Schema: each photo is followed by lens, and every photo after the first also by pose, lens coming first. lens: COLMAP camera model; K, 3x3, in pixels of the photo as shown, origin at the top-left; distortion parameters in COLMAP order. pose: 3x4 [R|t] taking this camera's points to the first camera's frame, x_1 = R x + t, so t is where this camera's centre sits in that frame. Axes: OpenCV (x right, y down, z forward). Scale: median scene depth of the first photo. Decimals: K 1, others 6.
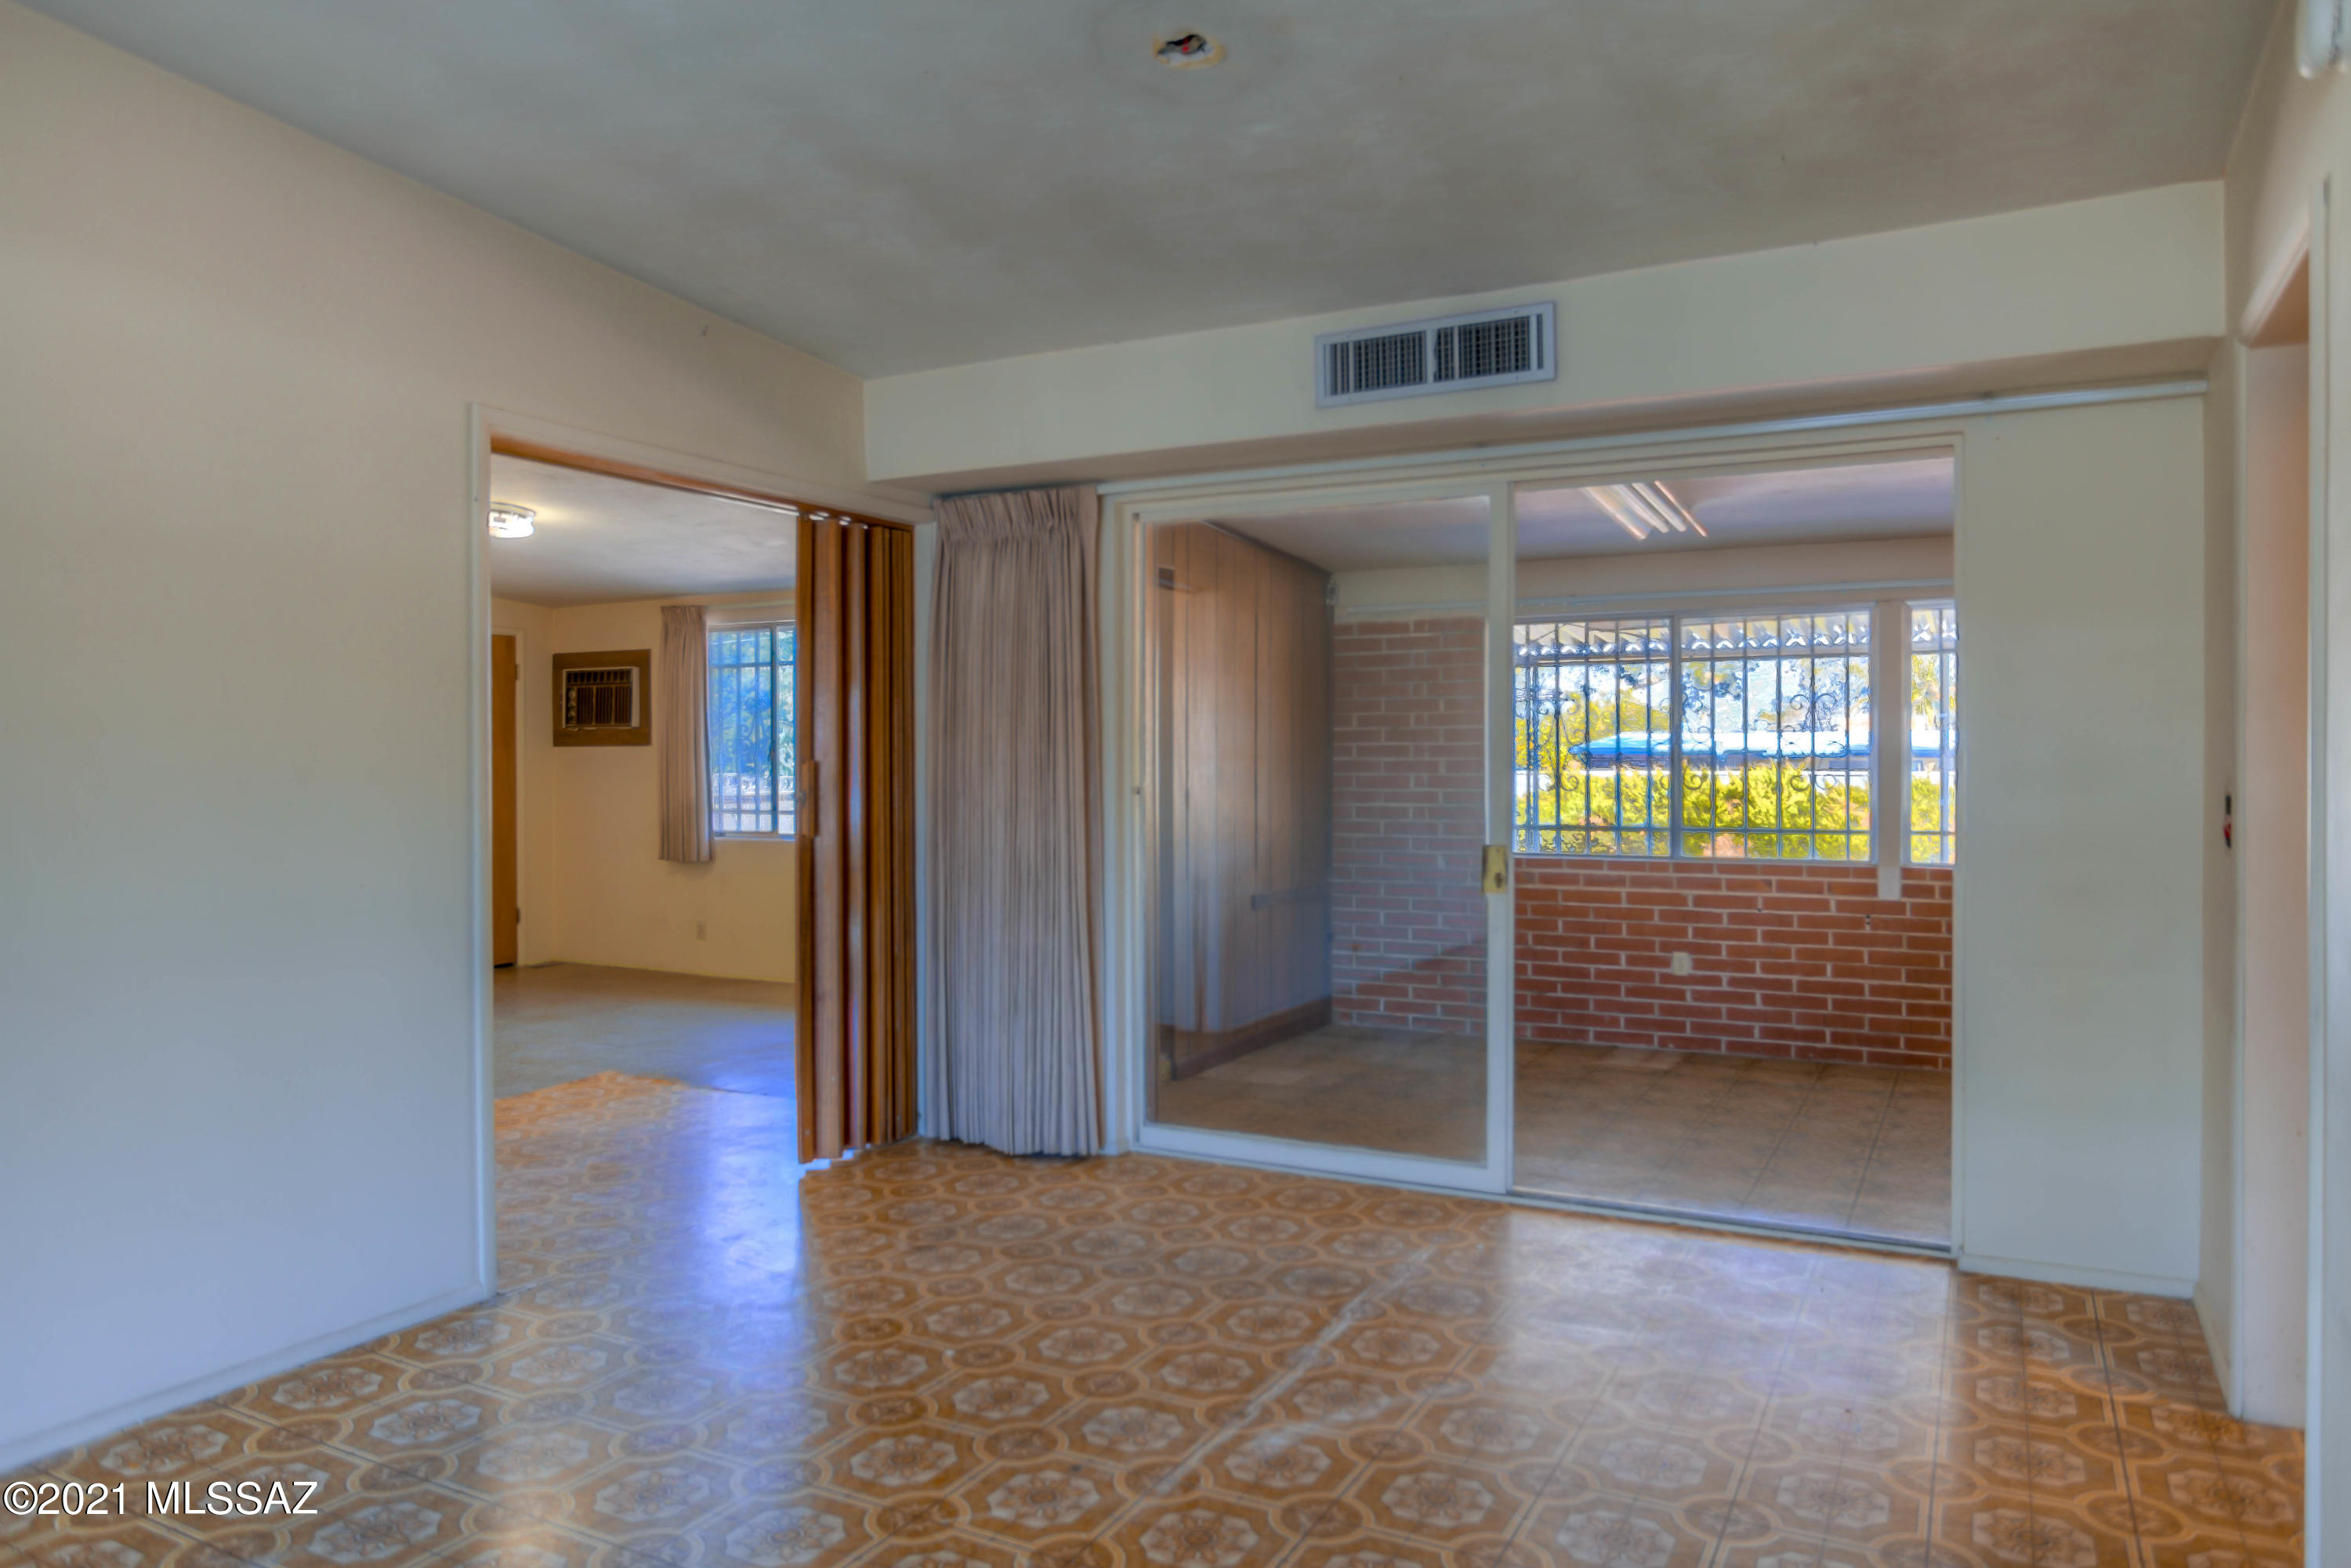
lens RADIAL K [[1481.1, 0, 1176.0], [0, 1481.1, 772.4], [0, 0, 1]] dist [-0.007419, 0.003249]
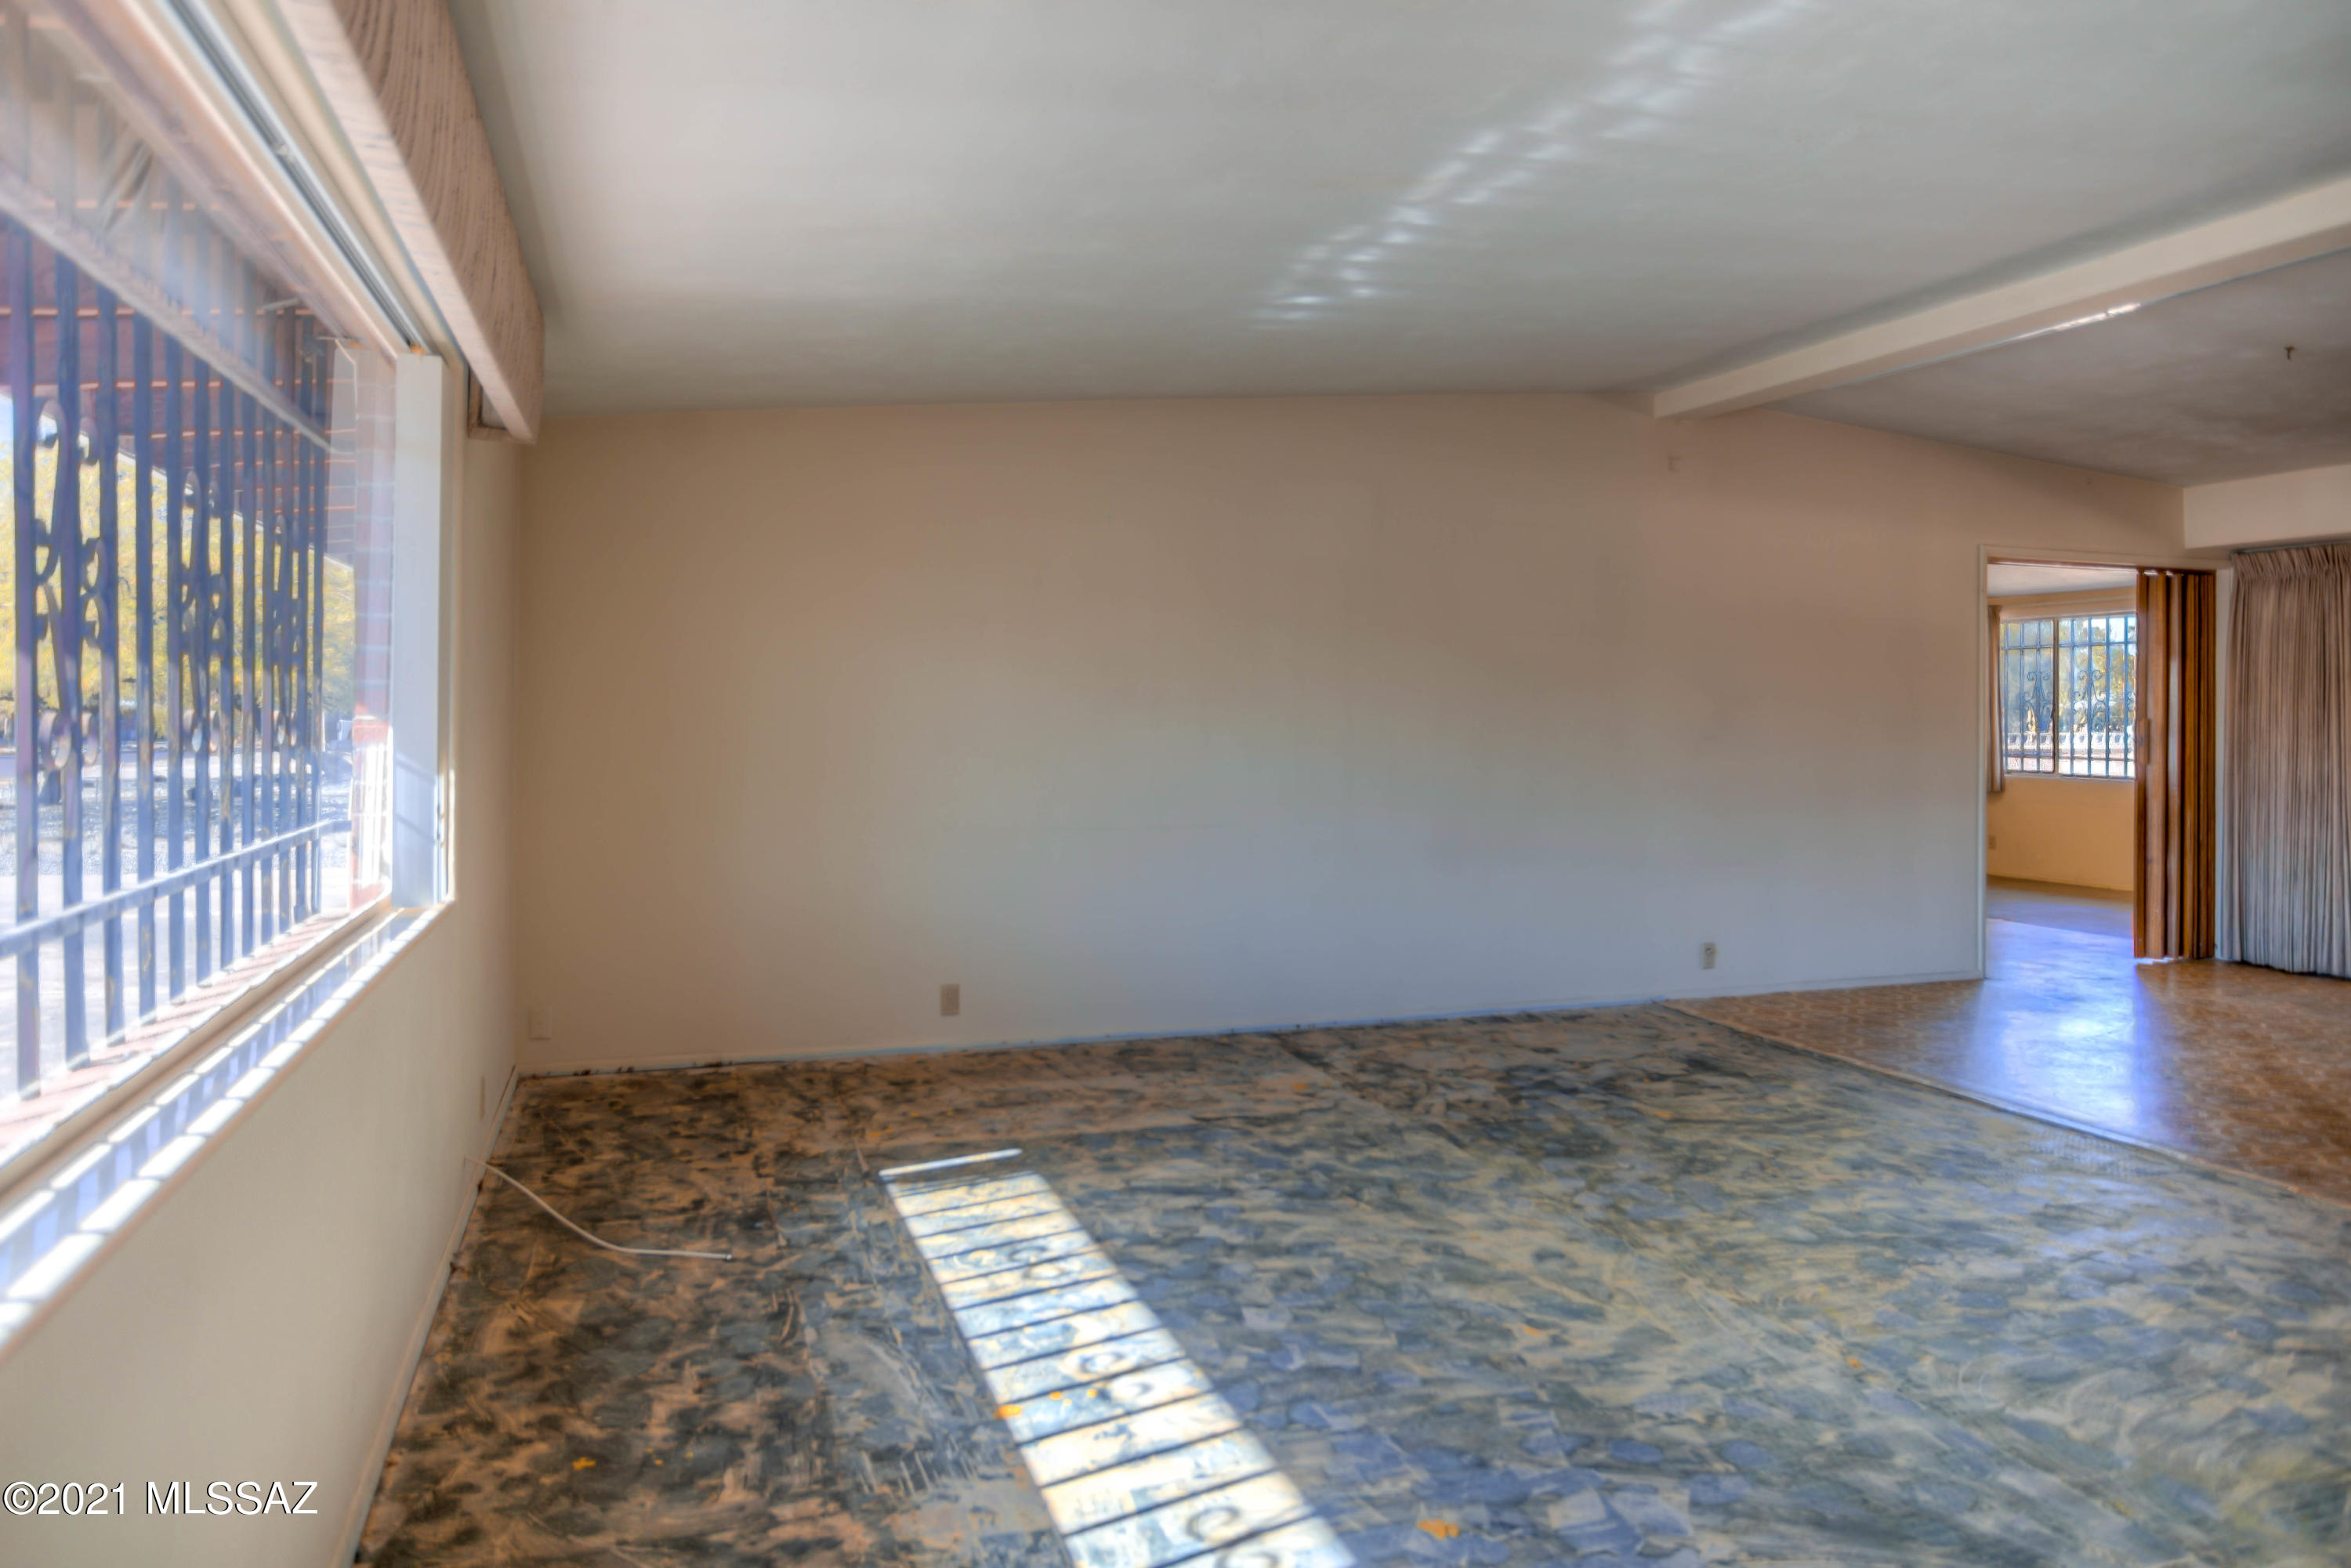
lens RADIAL K [[1481.1, 0, 1165.0], [0, 1481.1, 714.8], [0, 0, 1]] dist [-0.007419, 0.003249]
pose [[0.740545, 0.007015, -0.671970, 0.050387], [-0.013129, 0.999906, -0.004030, 0.007578], [0.671878, 0.011806, 0.740568, -0.888214]]
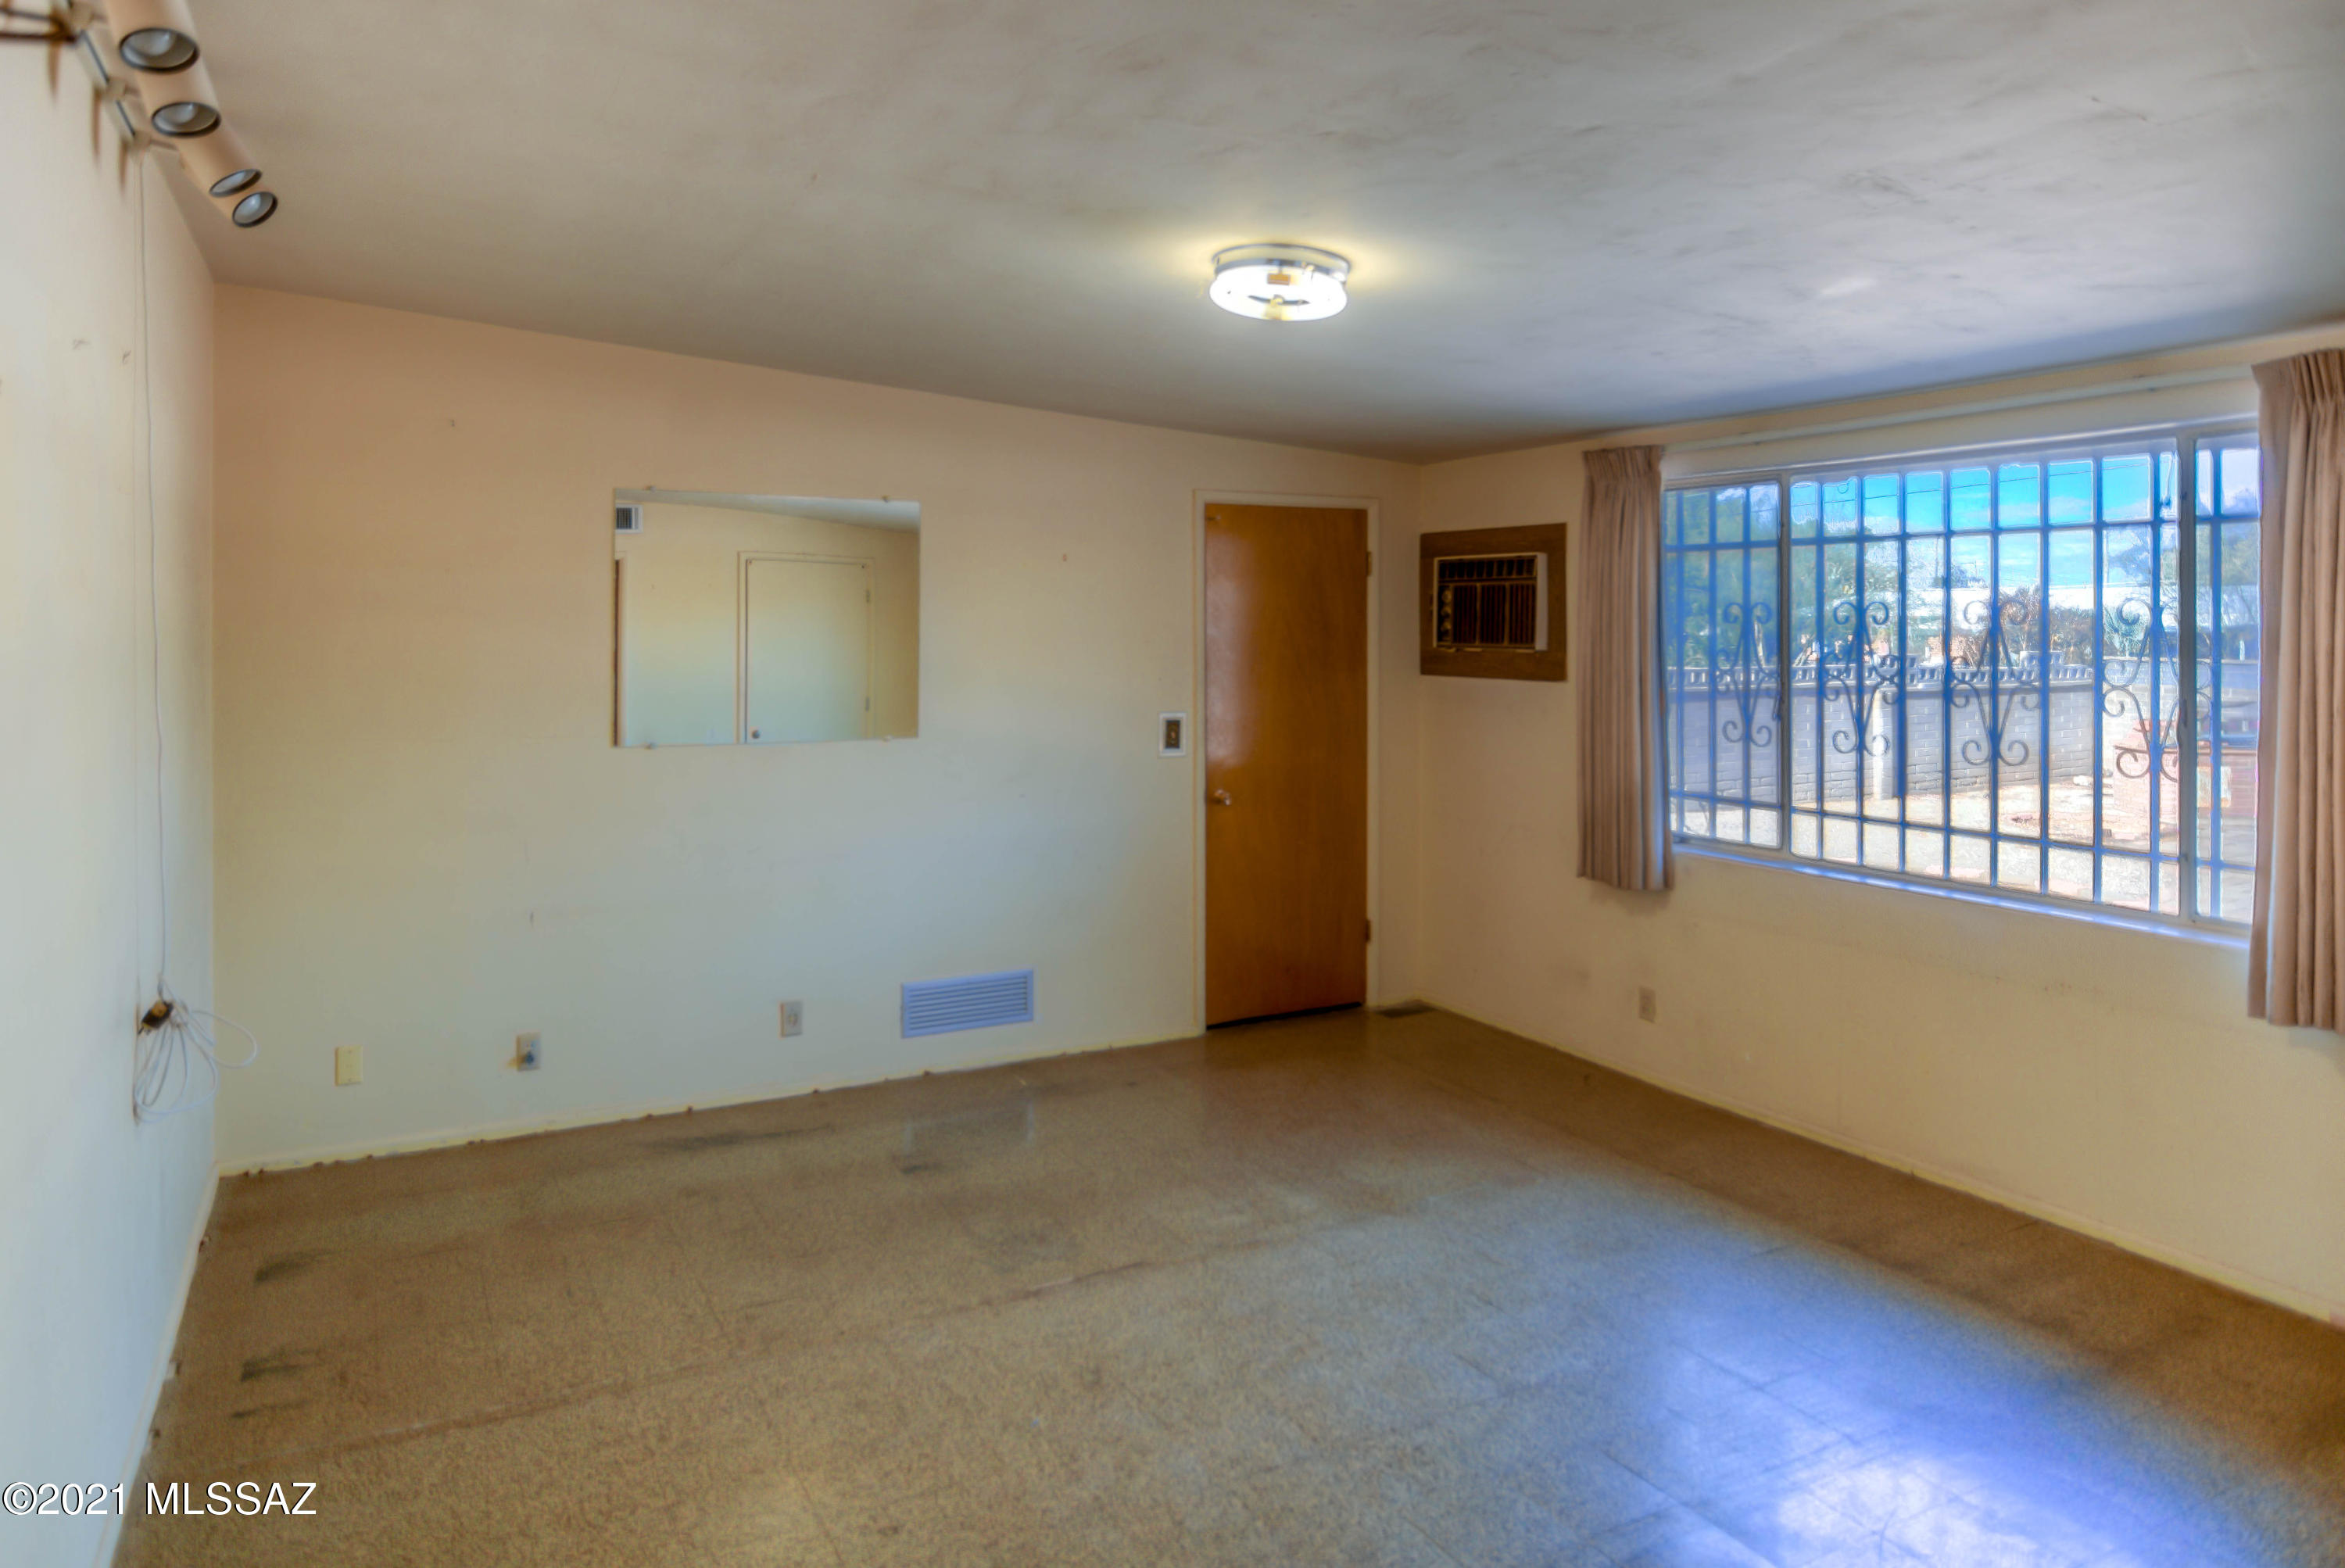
lens RADIAL K [[1477.4, 0, 1208.9], [0, 1477.4, 615.4], [0, 0, 1]] dist [-0.007419, 0.003249]
pose [[0.840786, 0.003274, -0.541358, -0.257811], [-0.008947, 0.999929, -0.007849, -0.067139], [0.541294, 0.011443, 0.840756, 0.706264]]
